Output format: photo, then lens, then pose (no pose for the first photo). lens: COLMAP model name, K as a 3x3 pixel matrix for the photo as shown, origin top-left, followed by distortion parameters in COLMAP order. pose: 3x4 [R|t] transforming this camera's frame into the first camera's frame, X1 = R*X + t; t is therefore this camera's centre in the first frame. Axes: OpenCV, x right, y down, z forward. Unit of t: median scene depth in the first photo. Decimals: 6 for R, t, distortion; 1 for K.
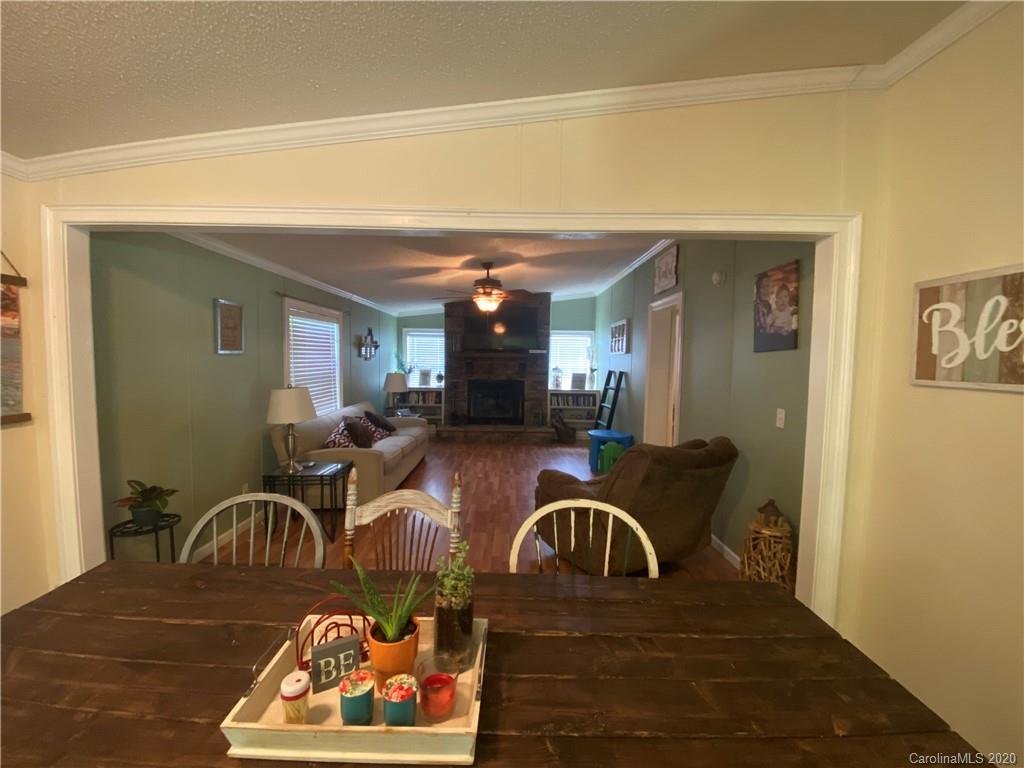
lens RADIAL K [[414.8, 0, 512.0], [0, 414.8, 384.0], [0, 0, 1]] dist [0.013363, -0.000053]
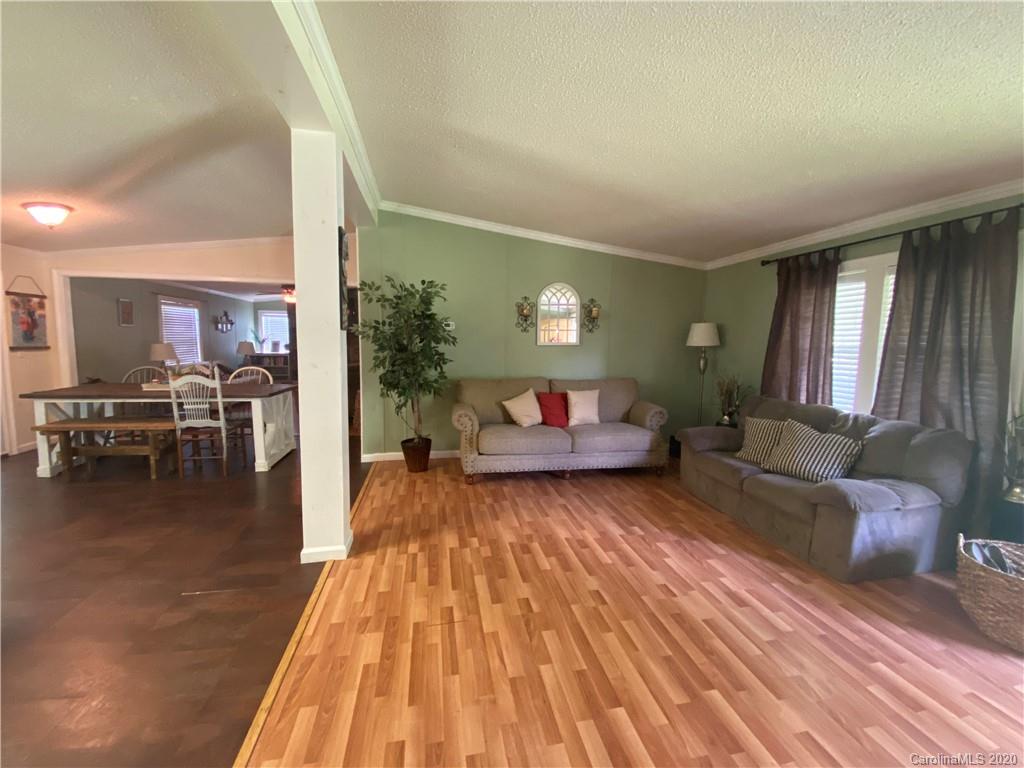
lens RADIAL K [[414.8, 0, 512.0], [0, 414.8, 384.0], [0, 0, 1]] dist [0.013363, -0.000053]
pose [[0.980923, -0.008673, 0.194202, 0.436277], [-0.000376, 0.998918, 0.046510, 0.065738], [-0.194395, -0.045696, 0.979858, -0.790357]]
